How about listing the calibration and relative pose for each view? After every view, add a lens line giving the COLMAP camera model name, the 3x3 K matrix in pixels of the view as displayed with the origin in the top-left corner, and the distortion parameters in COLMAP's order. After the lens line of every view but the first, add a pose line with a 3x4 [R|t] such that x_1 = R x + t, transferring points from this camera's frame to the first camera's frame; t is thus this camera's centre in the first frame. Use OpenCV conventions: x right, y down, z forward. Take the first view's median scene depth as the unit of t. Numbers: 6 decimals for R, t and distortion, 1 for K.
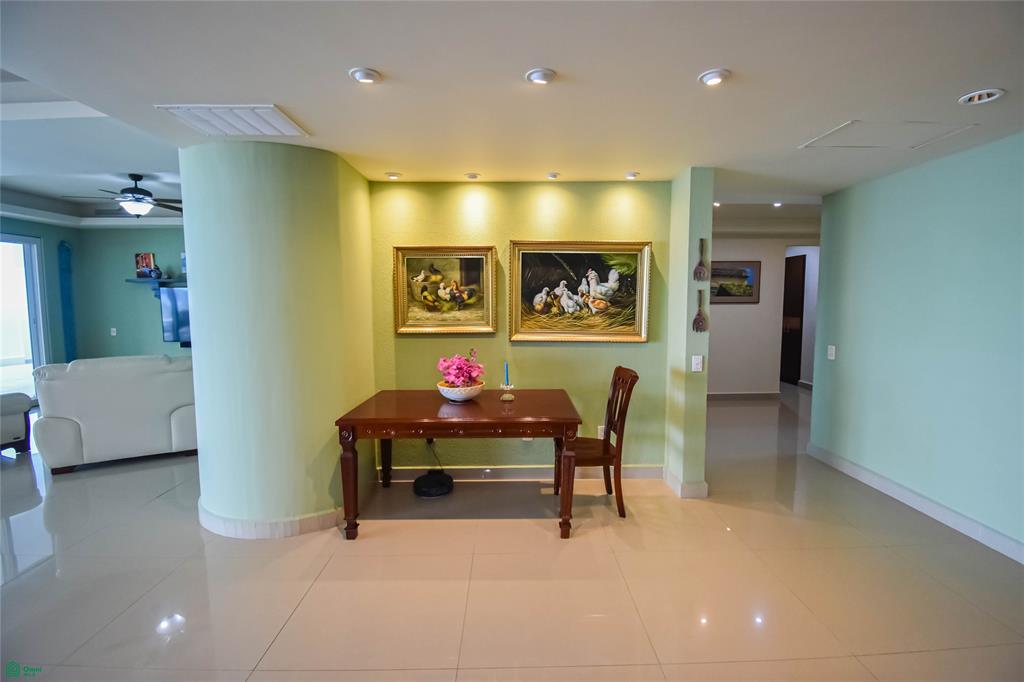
lens RADIAL K [[447.3, 0, 518.4], [0, 447.3, 338.1], [0, 0, 1]] dist [0.000065, -0.007818]
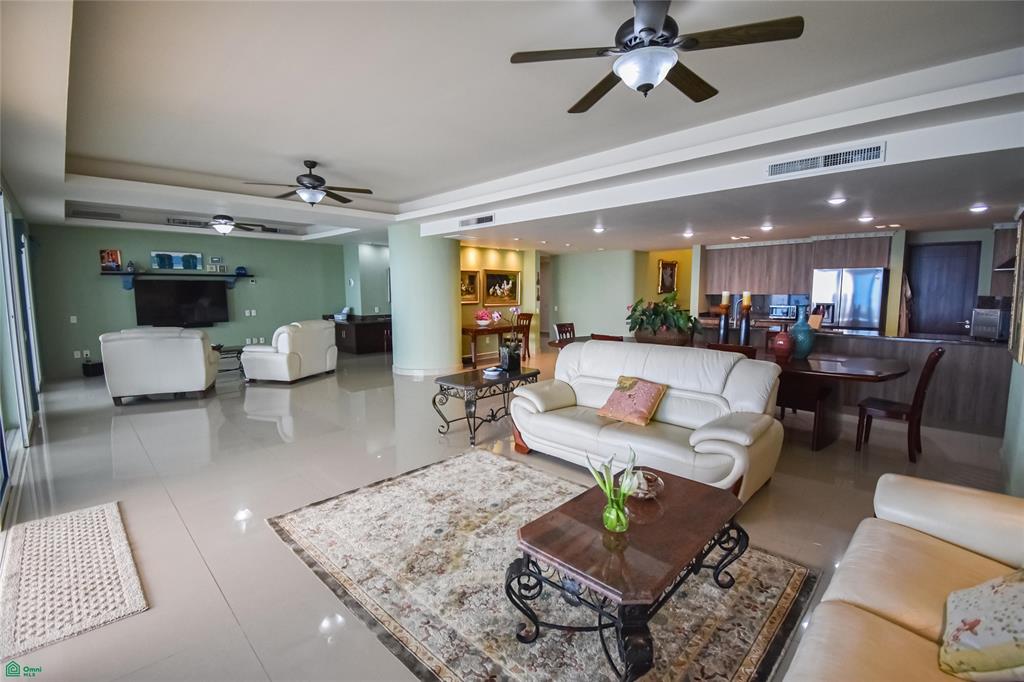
lens RADIAL K [[447.3, 0, 516.4], [0, 447.3, 329.8], [0, 0, 1]] dist [0.000065, -0.007818]
pose [[0.710305, -0.059909, 0.701340, -1.779809], [0.059391, 0.997919, 0.025093, 0.092974], [-0.701384, 0.023829, 0.712385, -1.054013]]
